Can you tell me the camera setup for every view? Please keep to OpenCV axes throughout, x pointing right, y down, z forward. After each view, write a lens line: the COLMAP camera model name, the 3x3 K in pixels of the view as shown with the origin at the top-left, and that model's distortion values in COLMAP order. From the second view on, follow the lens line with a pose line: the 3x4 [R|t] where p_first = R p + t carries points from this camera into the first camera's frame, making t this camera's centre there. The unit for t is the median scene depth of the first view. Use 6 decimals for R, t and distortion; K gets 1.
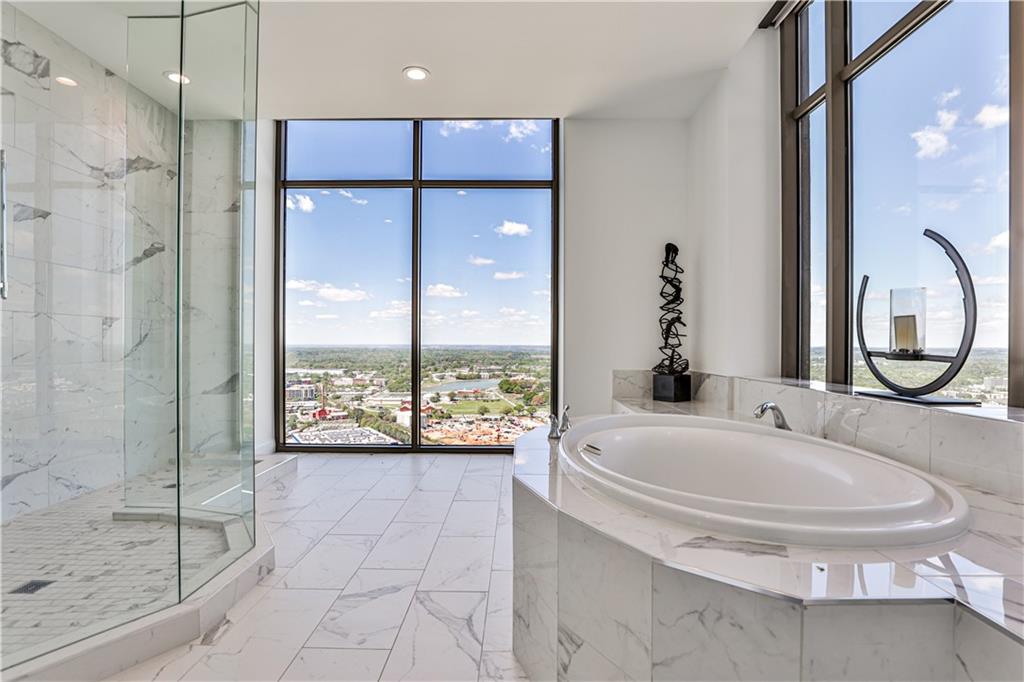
lens RADIAL K [[504.6, 0, 521.2], [0, 504.6, 340.3], [0, 0, 1]] dist [-0.022085, 0.000879]
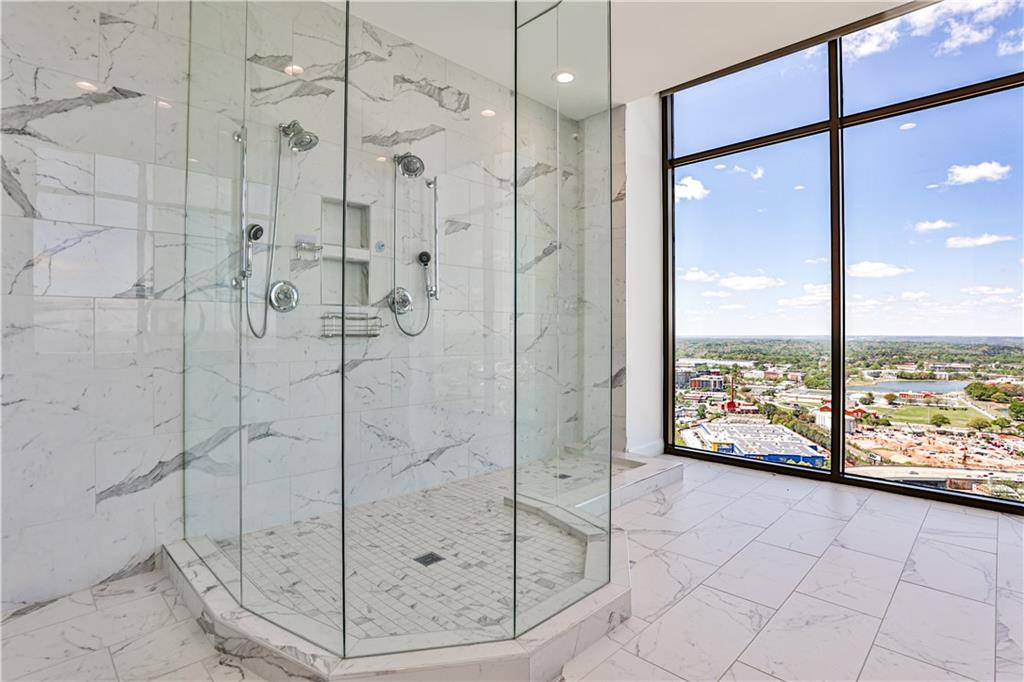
lens RADIAL K [[497.7, 0, 518.4], [0, 497.7, 335.3], [0, 0, 1]] dist [-0.030153, 0.000855]
pose [[0.706387, -0.001908, -0.707824, -0.028701], [0.007695, 0.999958, 0.004985, -0.001701], [0.707784, -0.008968, 0.706372, 0.155463]]
